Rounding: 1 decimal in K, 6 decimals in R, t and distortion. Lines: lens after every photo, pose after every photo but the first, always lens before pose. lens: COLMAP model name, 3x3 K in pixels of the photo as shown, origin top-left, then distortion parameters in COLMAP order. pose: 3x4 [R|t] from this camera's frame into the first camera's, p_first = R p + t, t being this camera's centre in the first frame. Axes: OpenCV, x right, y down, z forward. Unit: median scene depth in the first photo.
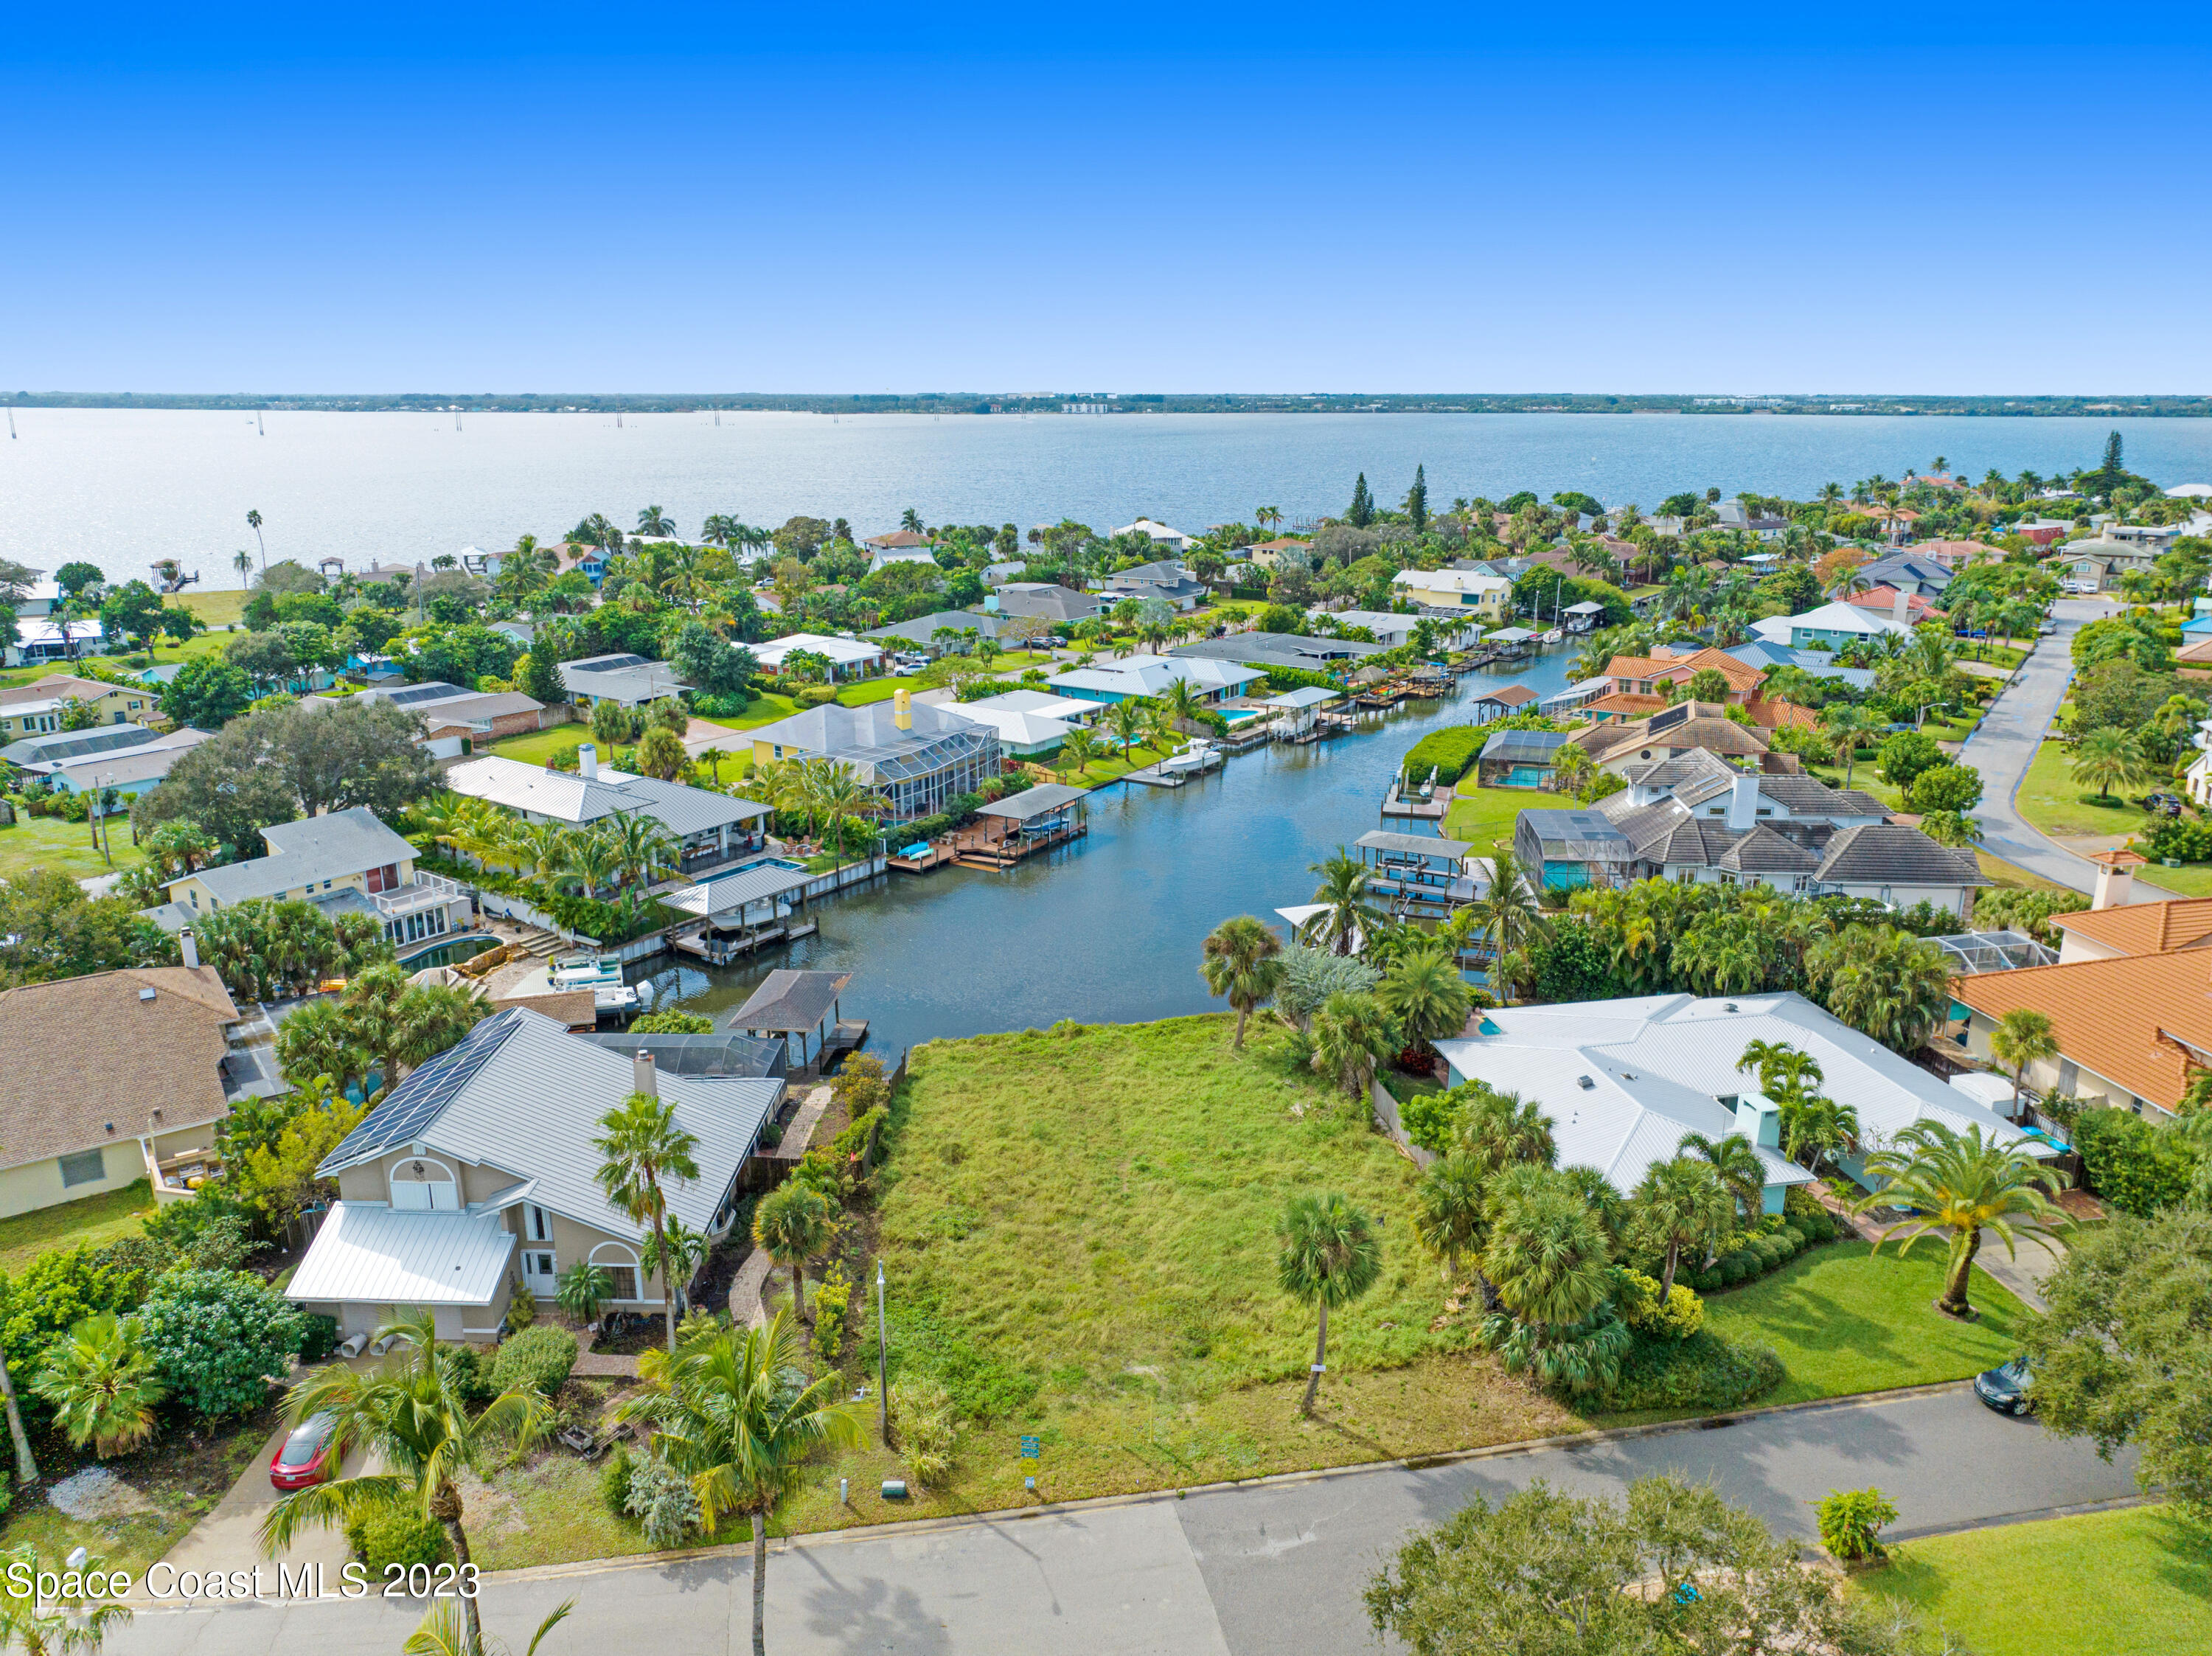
lens RADIAL K [[1541.3, 0, 1104.2], [0, 1541.3, 860.5], [0, 0, 1]] dist [0.006959, -0.146607]
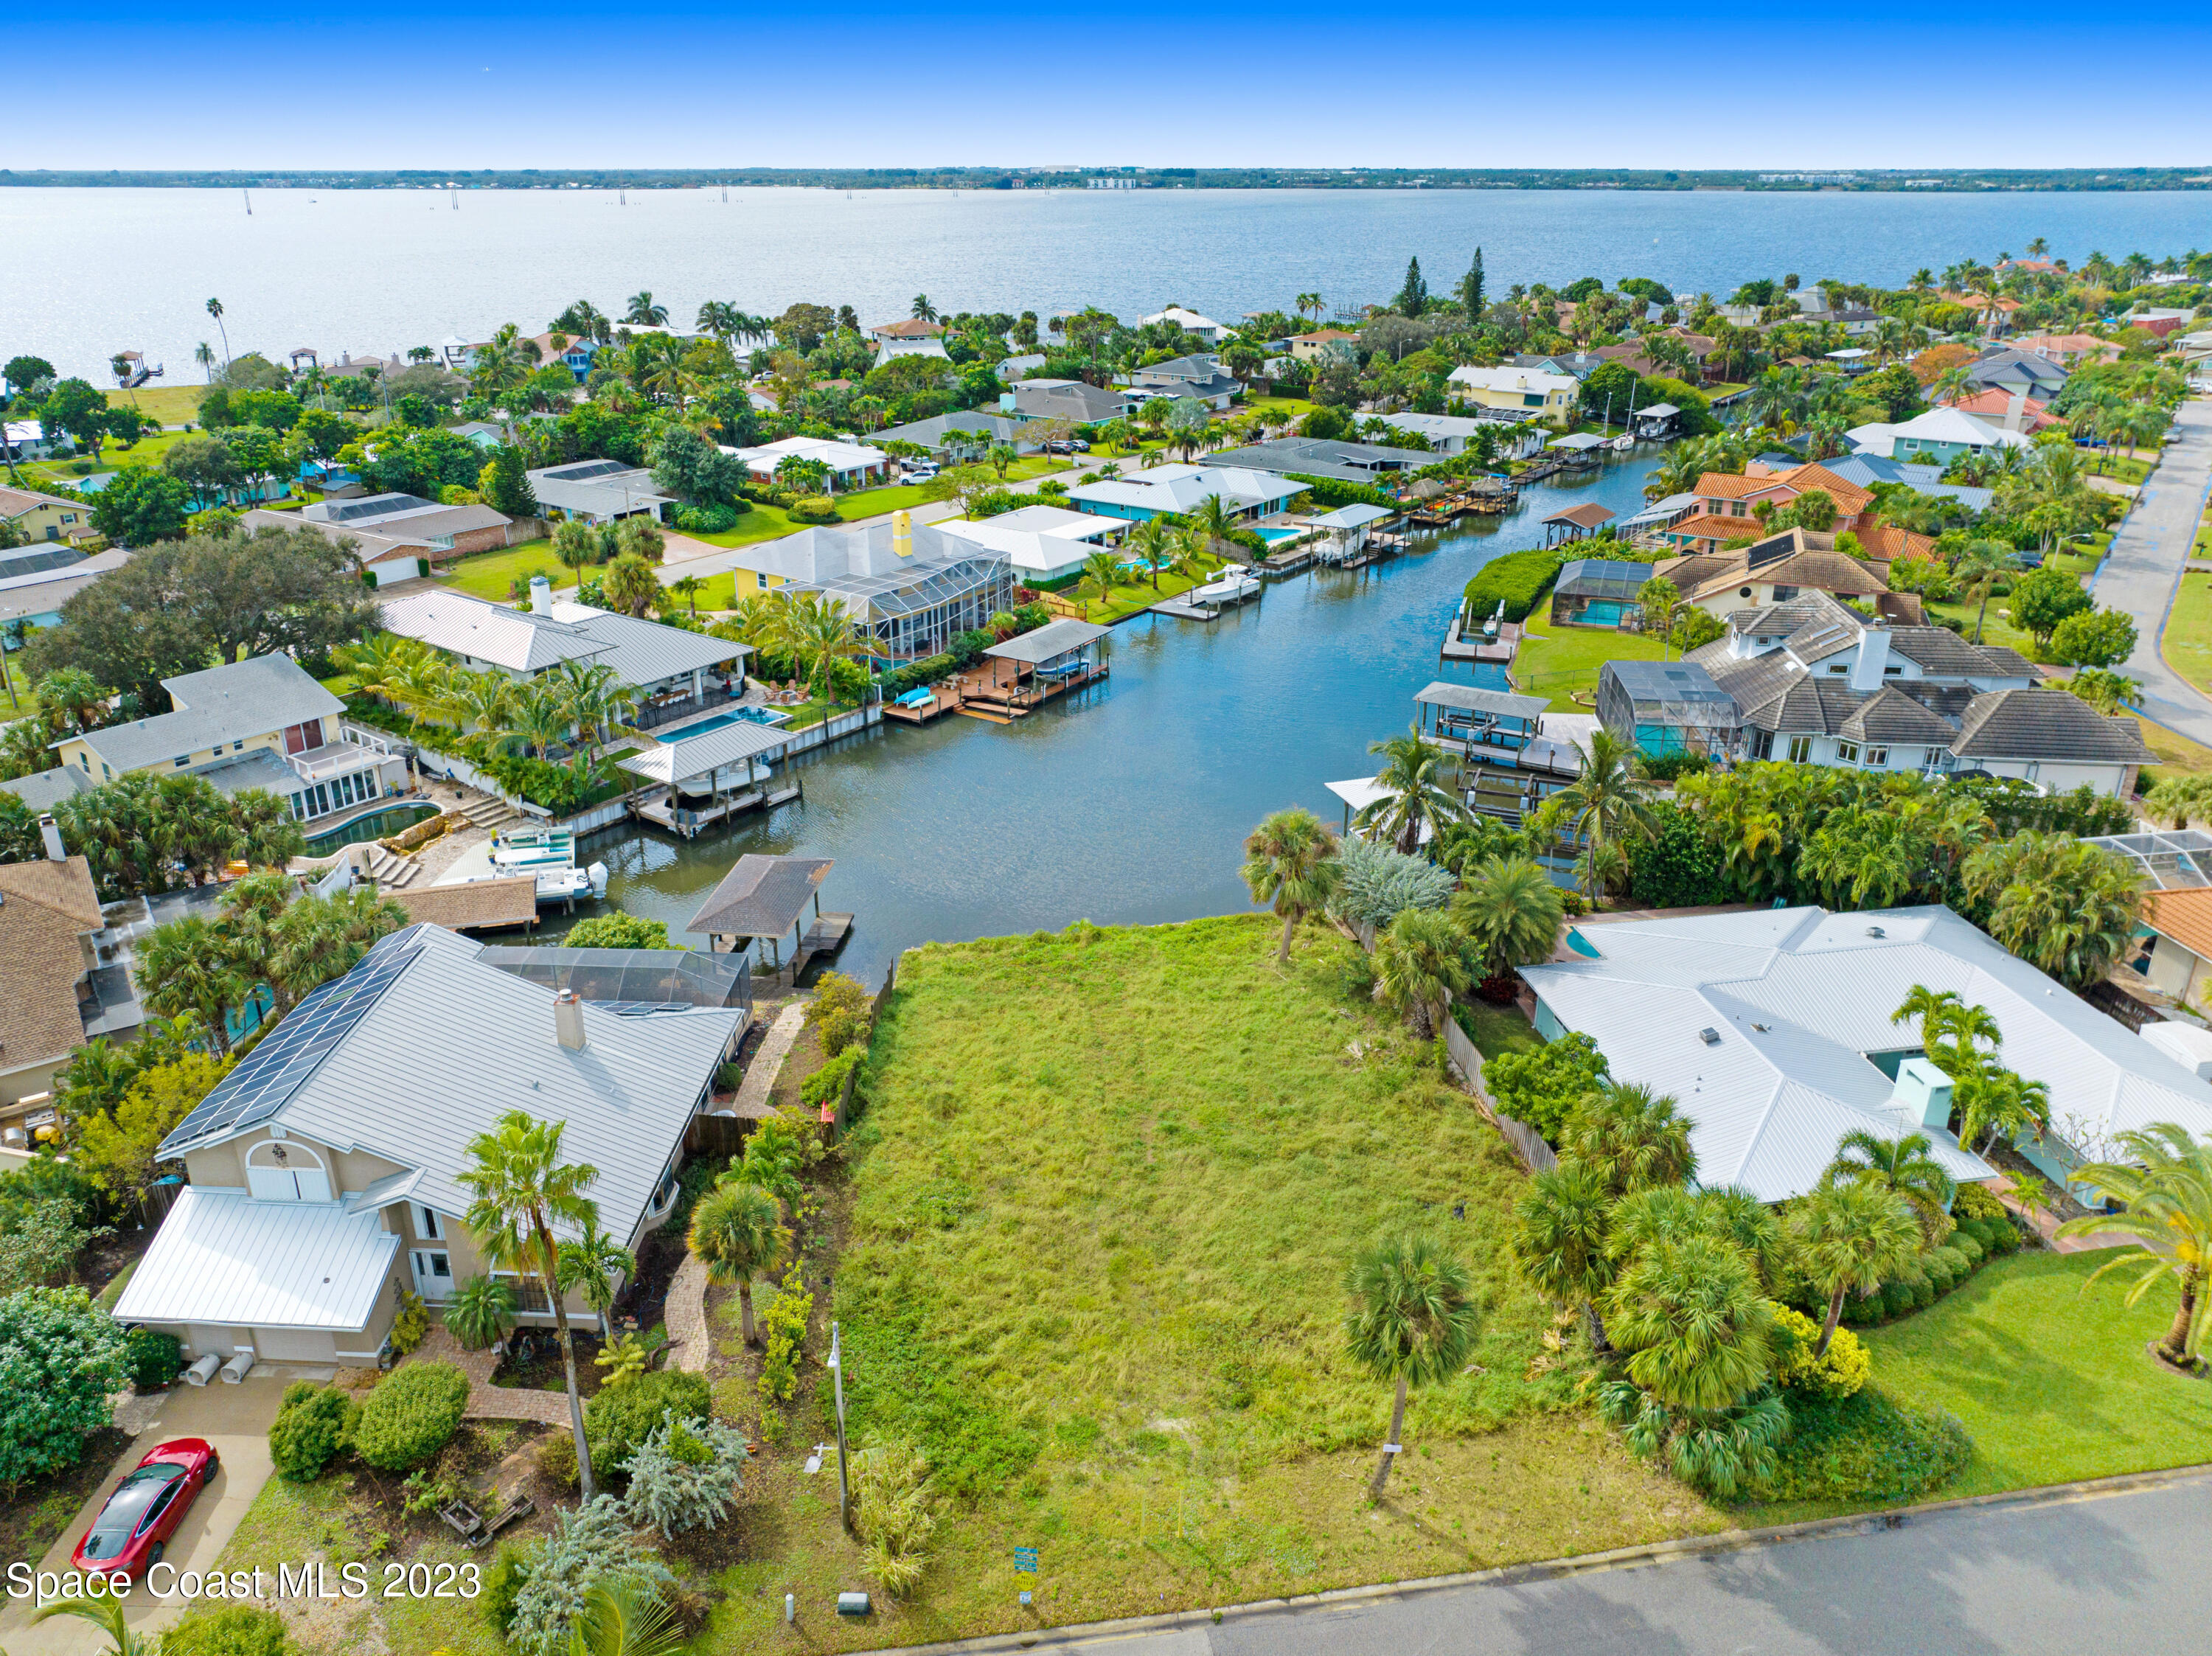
lens RADIAL K [[1581.8, 0, 1085.8], [0, 1581.8, 779.1], [0, 0, 1]] dist [-0.000076, -0.078142]
pose [[0.999604, 0.013258, -0.024802, -0.001262], [-0.011313, 0.996967, 0.076995, -0.033216], [0.025748, -0.076684, 0.996723, 0.099464]]
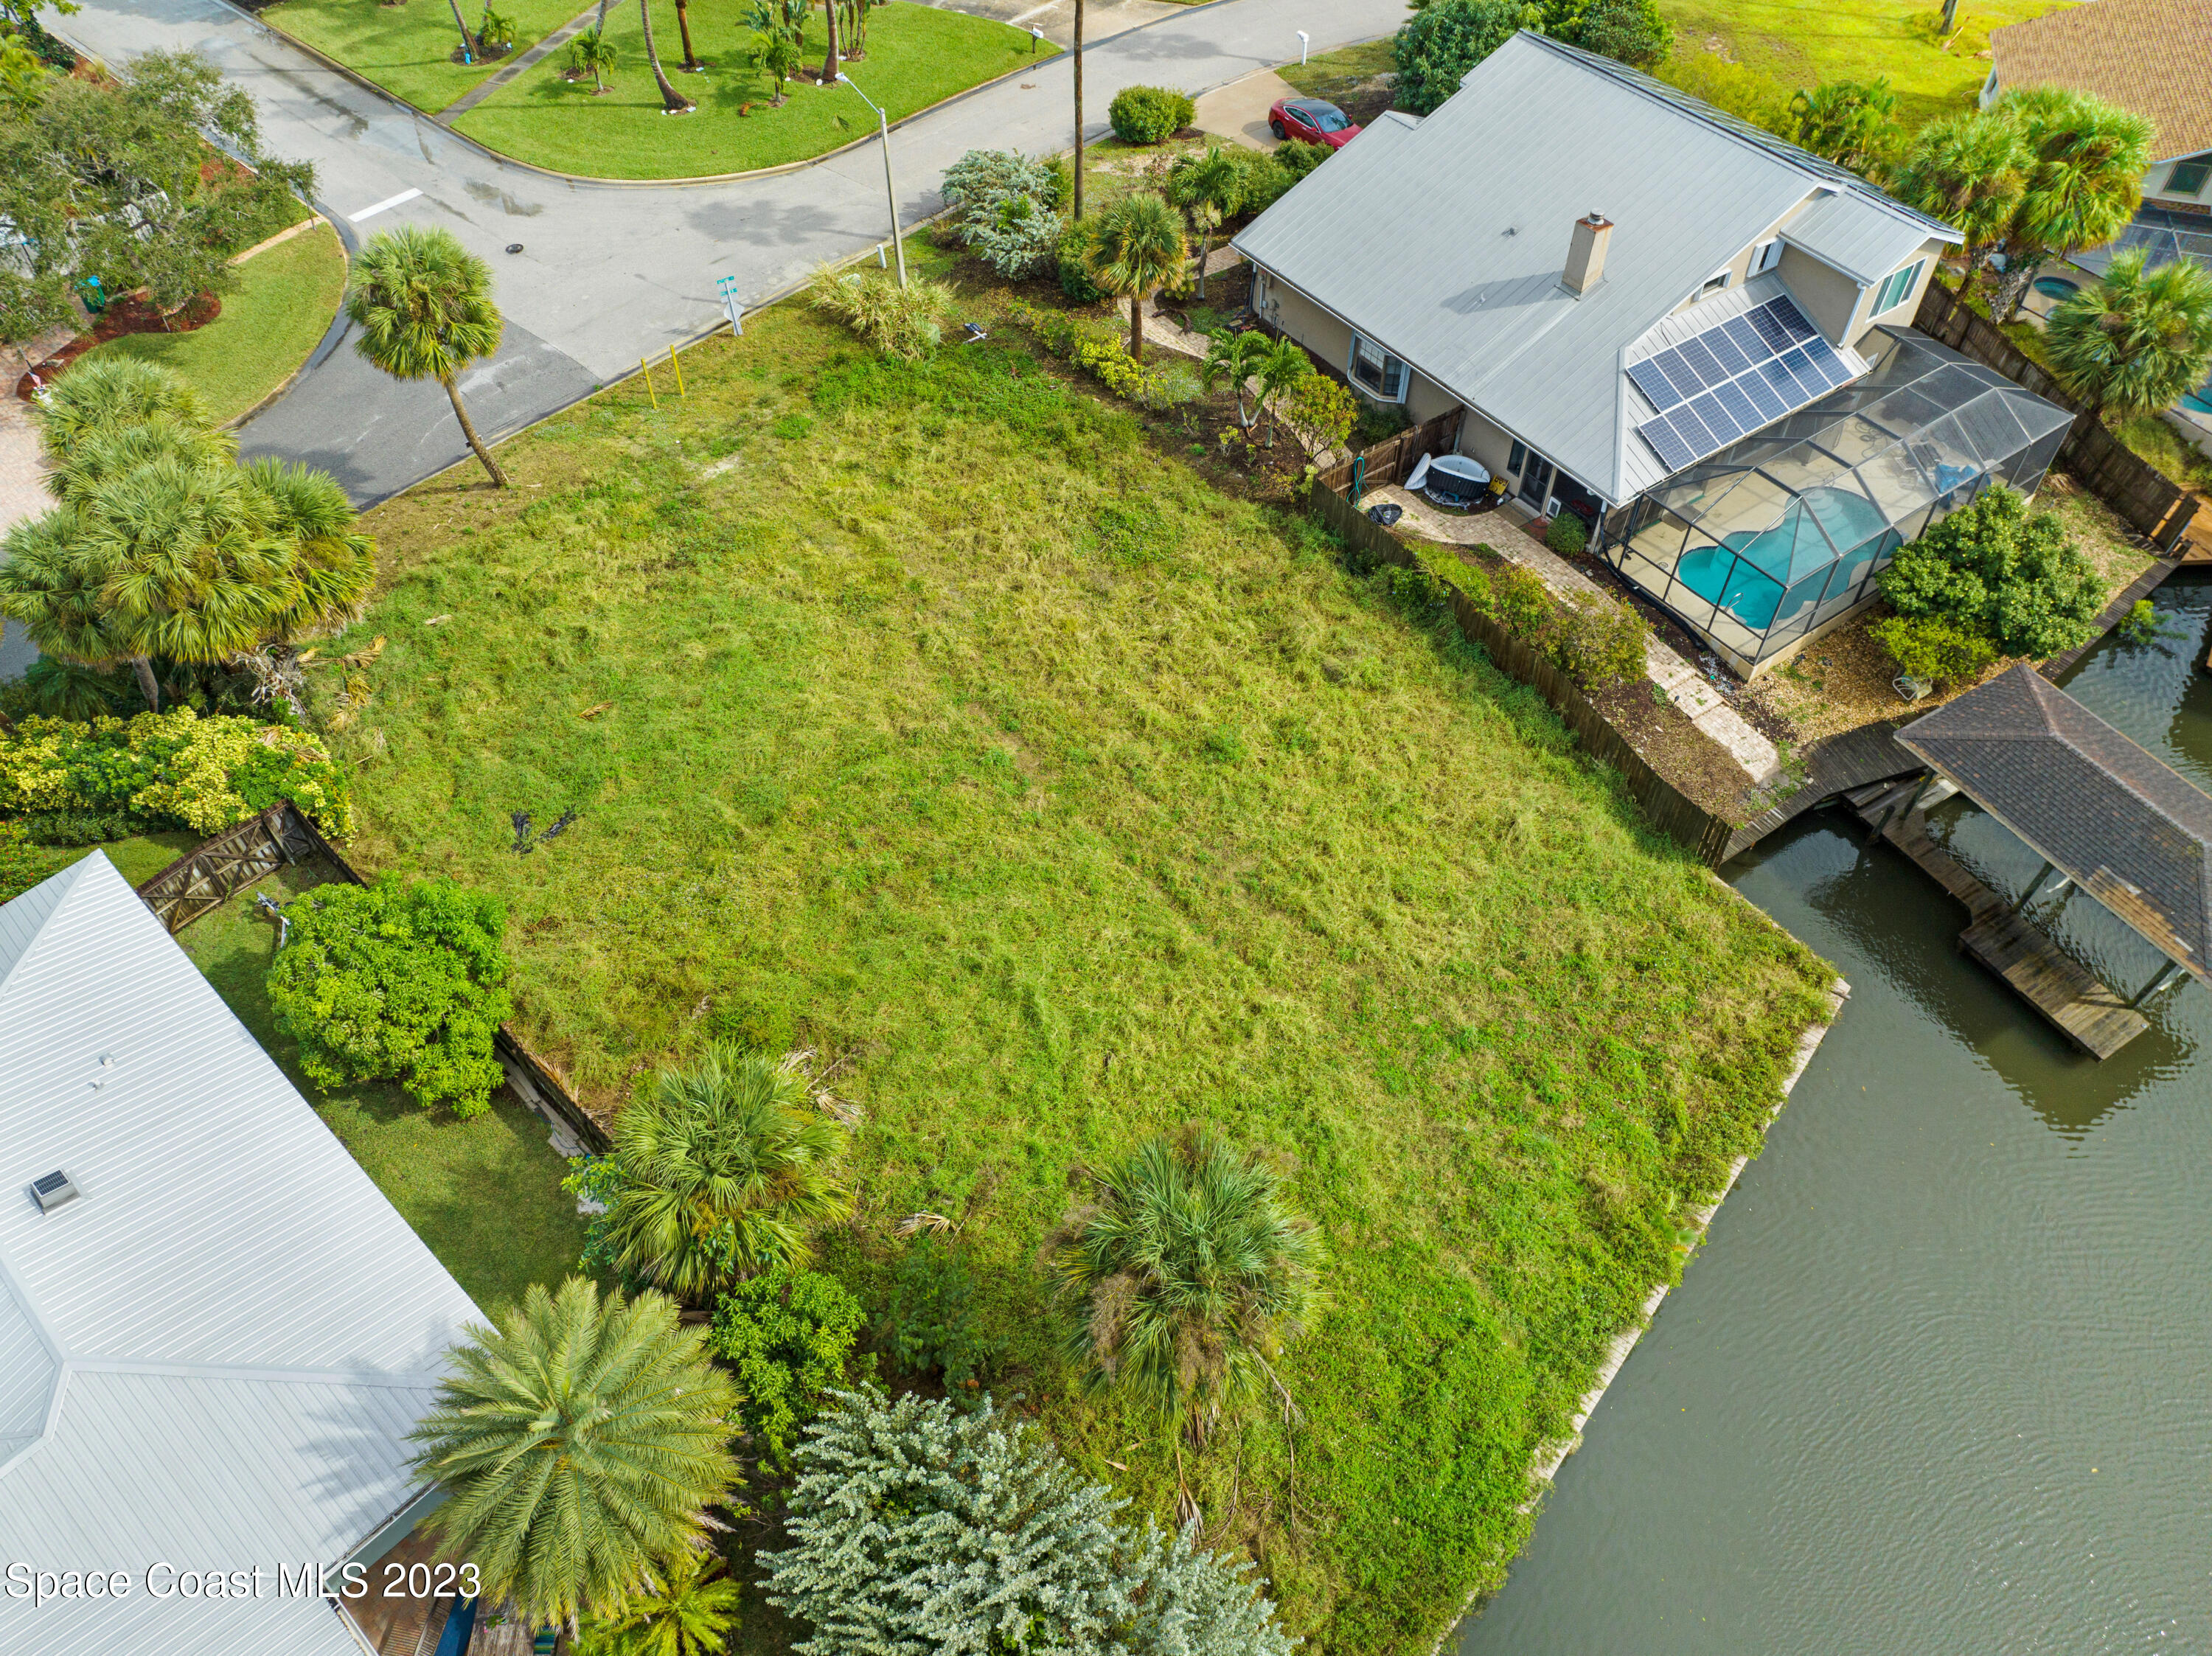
lens RADIAL K [[1569.0, 0, 1102.4], [0, 1569.0, 833.8], [0, 0, 1]] dist [-0.036534, 0.003471]
pose [[-0.805745, 0.451113, -0.383760, 0.130395], [-0.169134, 0.445712, 0.879053, -0.167709], [0.567598, 0.773200, -0.282832, 0.731990]]
